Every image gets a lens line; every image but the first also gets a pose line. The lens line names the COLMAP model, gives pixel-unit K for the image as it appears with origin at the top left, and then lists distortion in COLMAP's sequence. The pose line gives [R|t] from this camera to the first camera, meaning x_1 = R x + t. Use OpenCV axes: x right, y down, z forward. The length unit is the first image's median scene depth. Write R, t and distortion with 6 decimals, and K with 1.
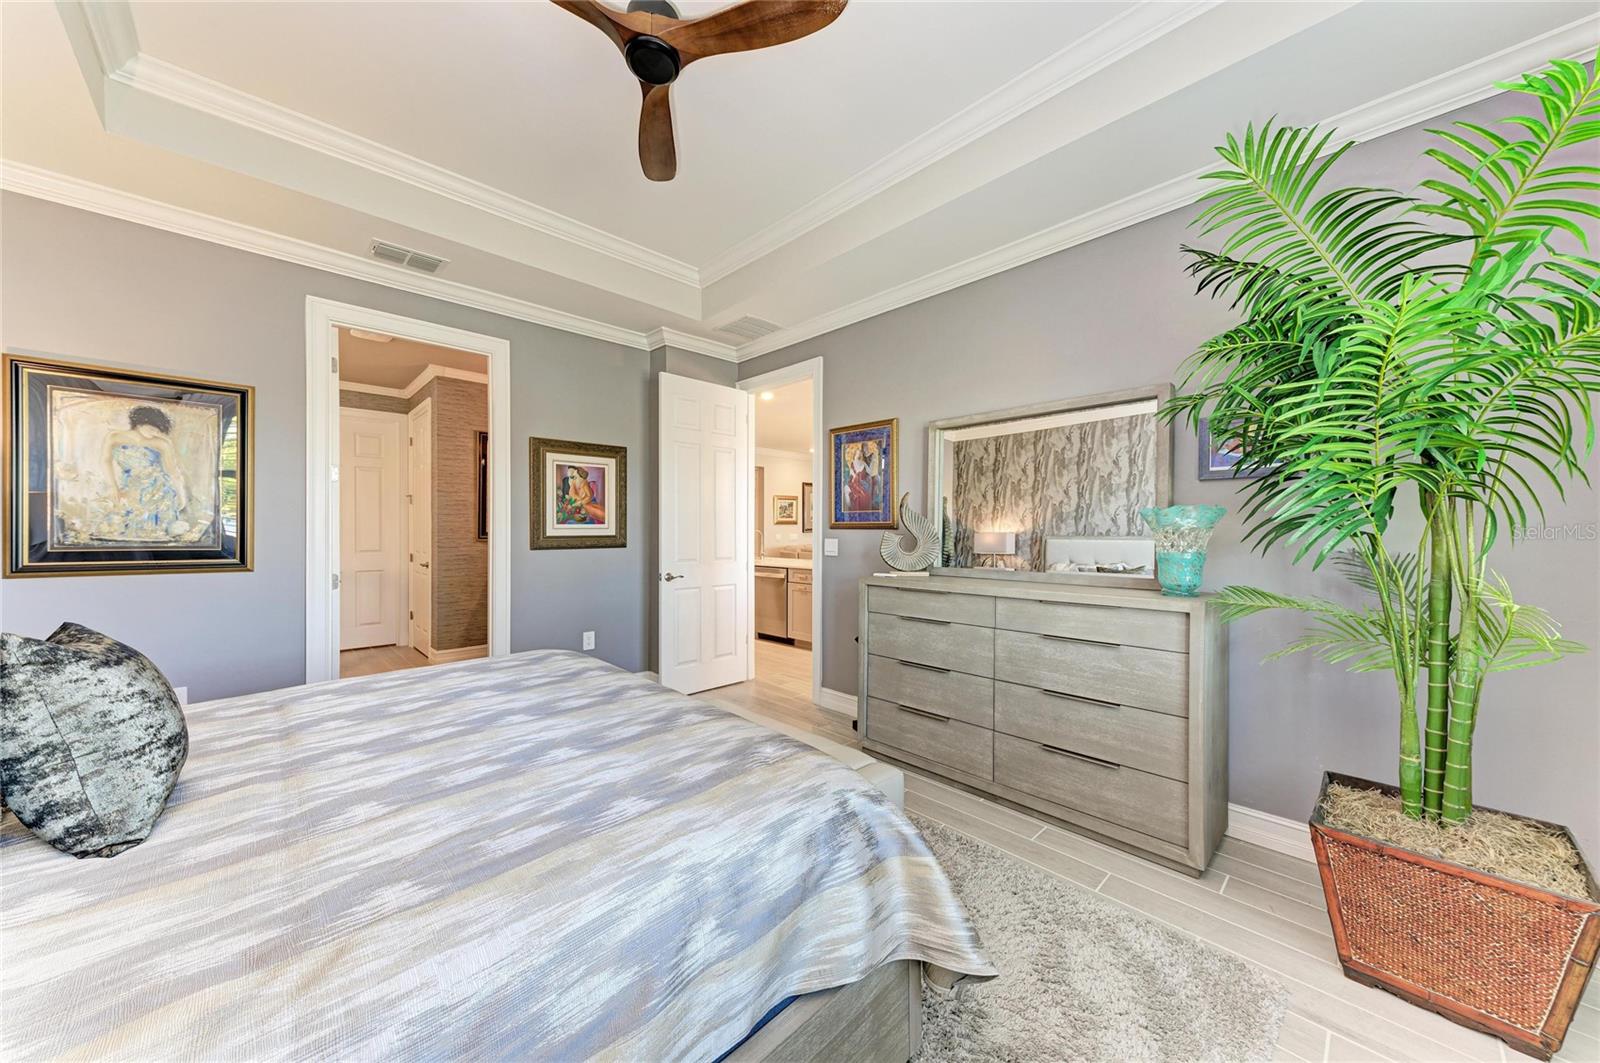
lens RADIAL K [[555.4, 0, 802.7], [0, 555.4, 535.4], [0, 0, 1]] dist [0.013078, -0.005299]
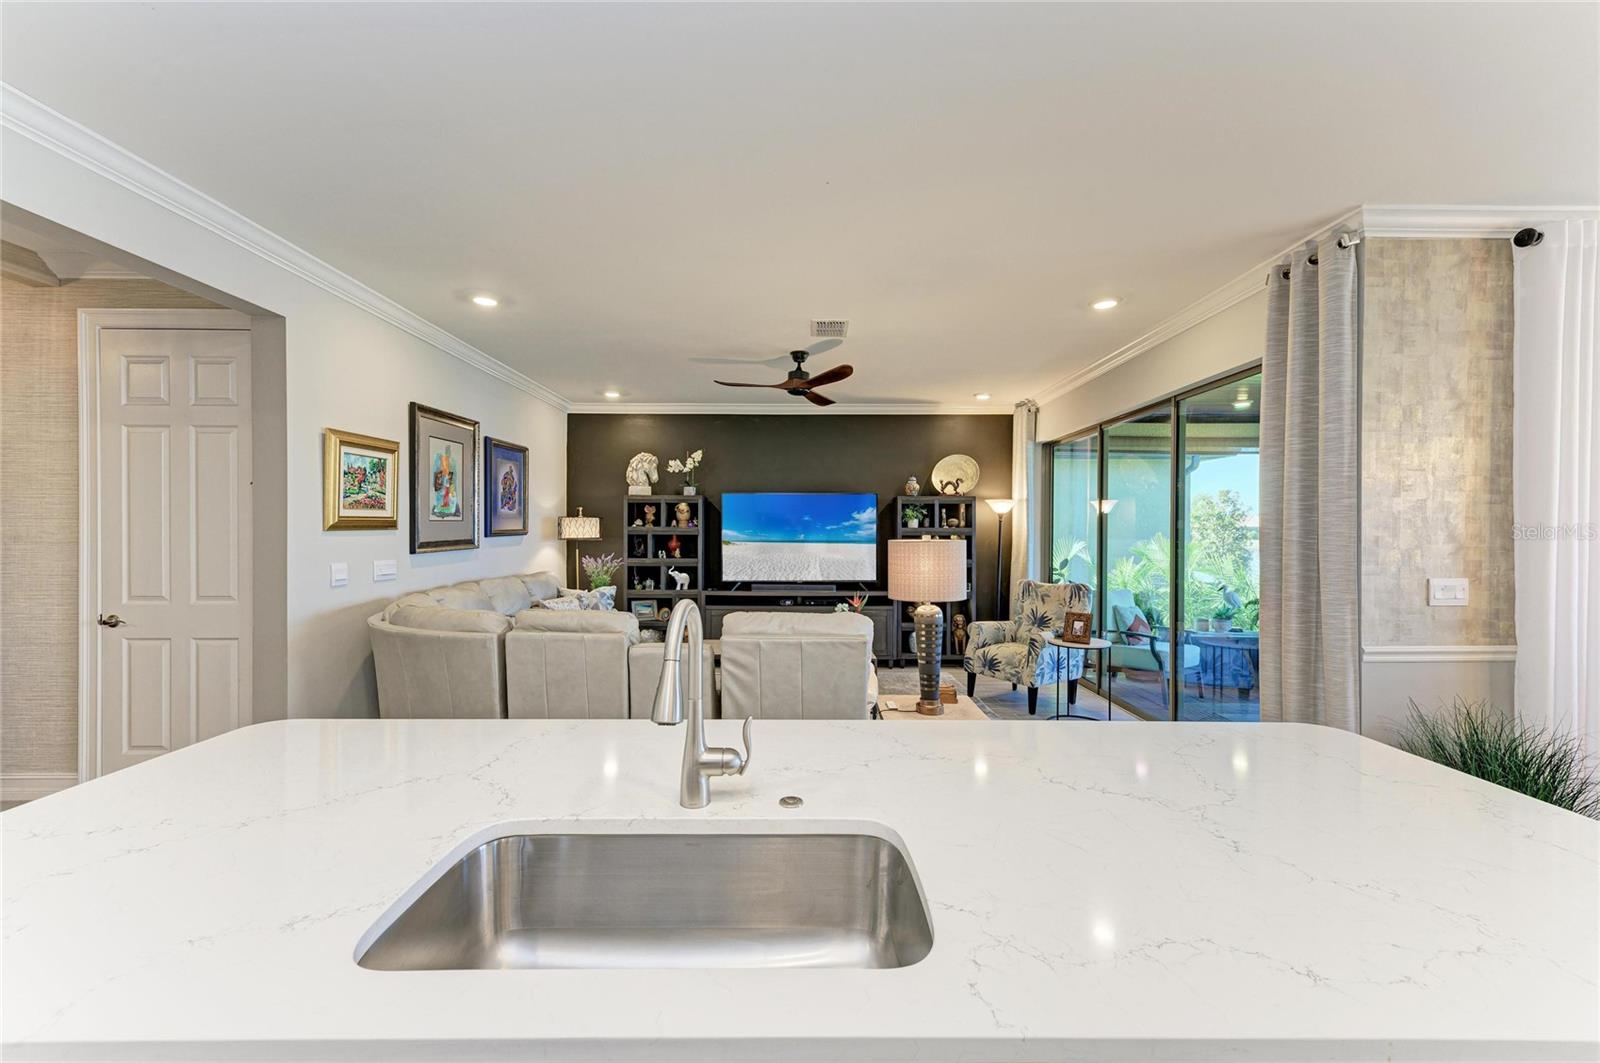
lens RADIAL K [[633.9, 0, 798.0], [0, 633.9, 535.0], [0, 0, 1]] dist [0.019877, 0.000072]
pose [[0.693900, -0.002054, 0.720069, -0.326077], [0.001290, 0.999998, 0.001610, -0.048679], [-0.720071, -0.000188, 0.693901, 1.645360]]
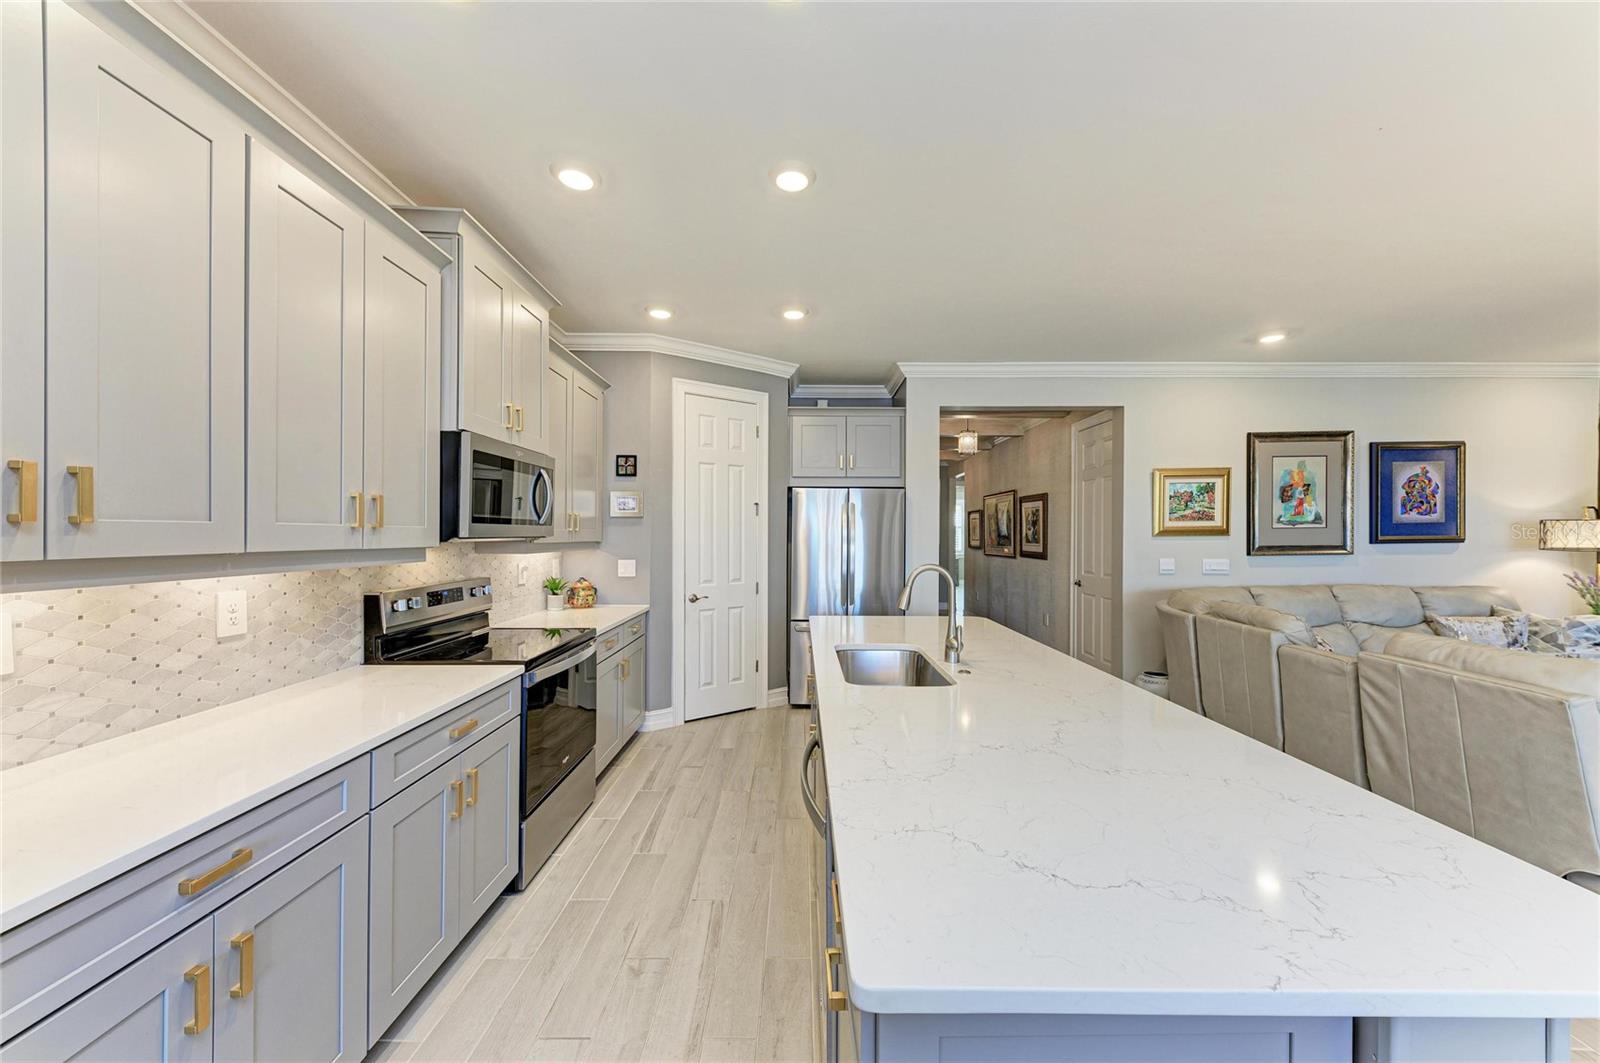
lens RADIAL K [[559.5, 0, 800.2], [0, 559.5, 535.2], [0, 0, 1]] dist [0.016219, -0.005404]
pose [[0.715574, 0.004005, -0.698526, 0.155717], [-0.008703, 0.999957, -0.003183, -0.046123], [0.698483, 0.008357, 0.715578, 1.365160]]
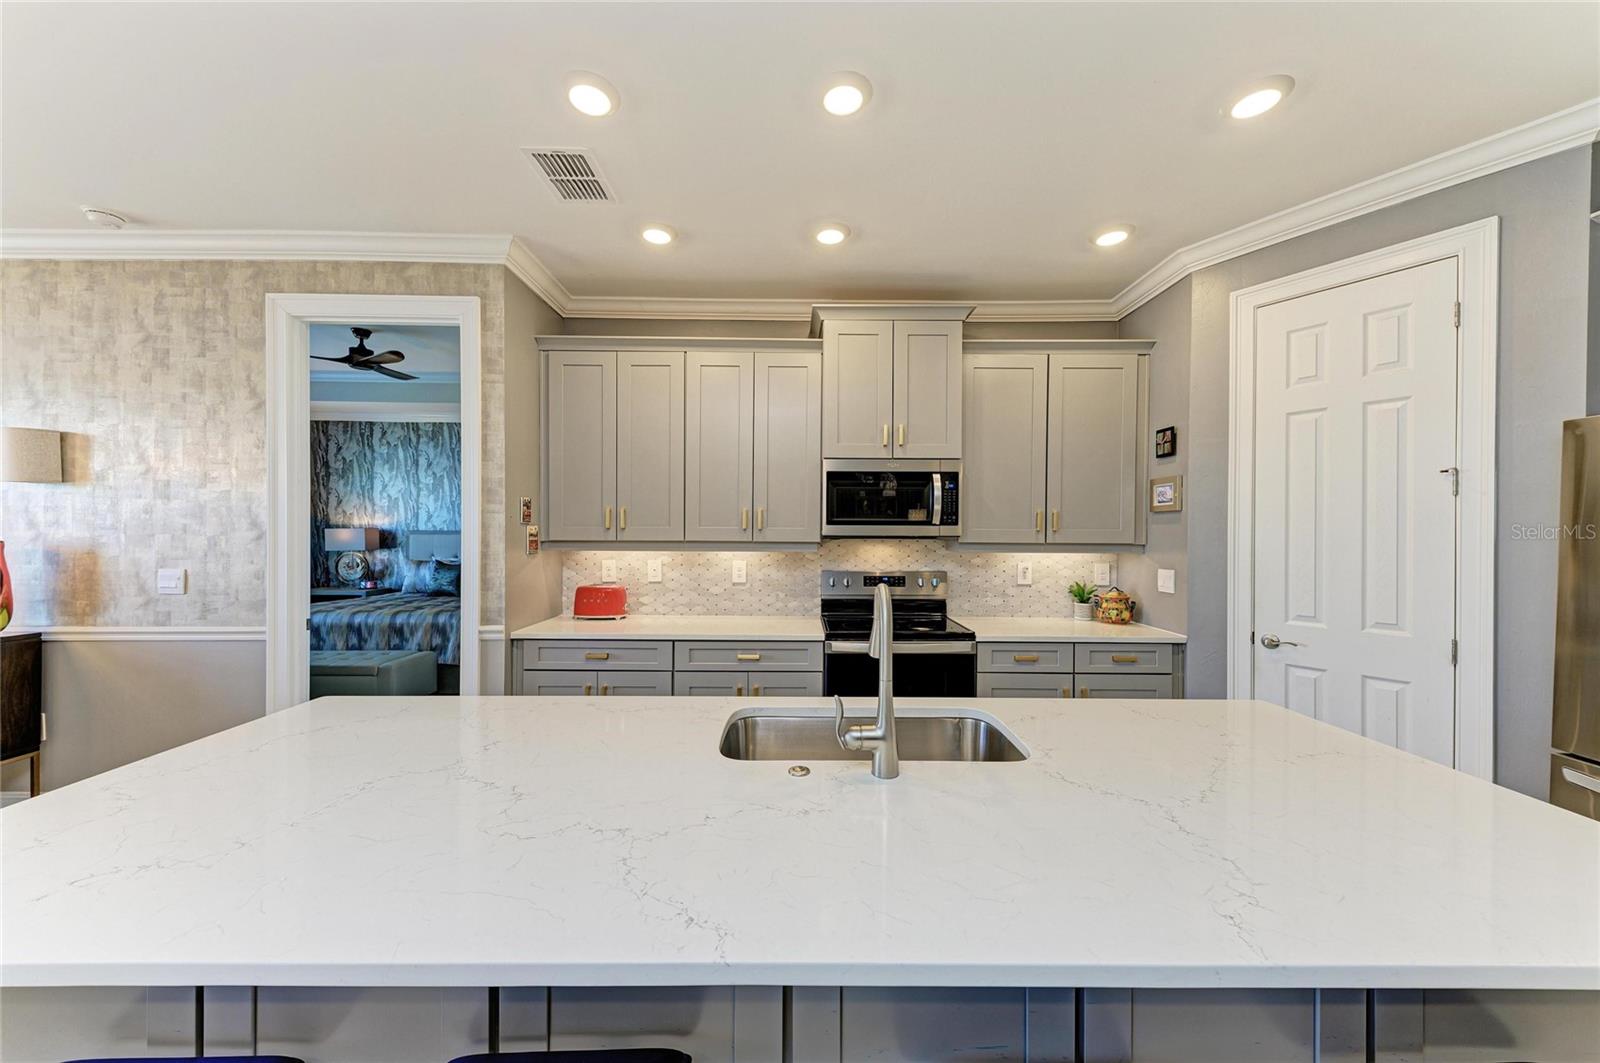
lens RADIAL K [[575.6, 0, 799.8], [0, 575.6, 534.9], [0, 0, 1]] dist [0.021531, -0.006075]
pose [[-0.696068, -0.000402, -0.717976, 0.121525], [-0.010416, 0.999900, 0.009539, -0.050949], [0.717901, 0.014119, -0.696002, 2.072336]]
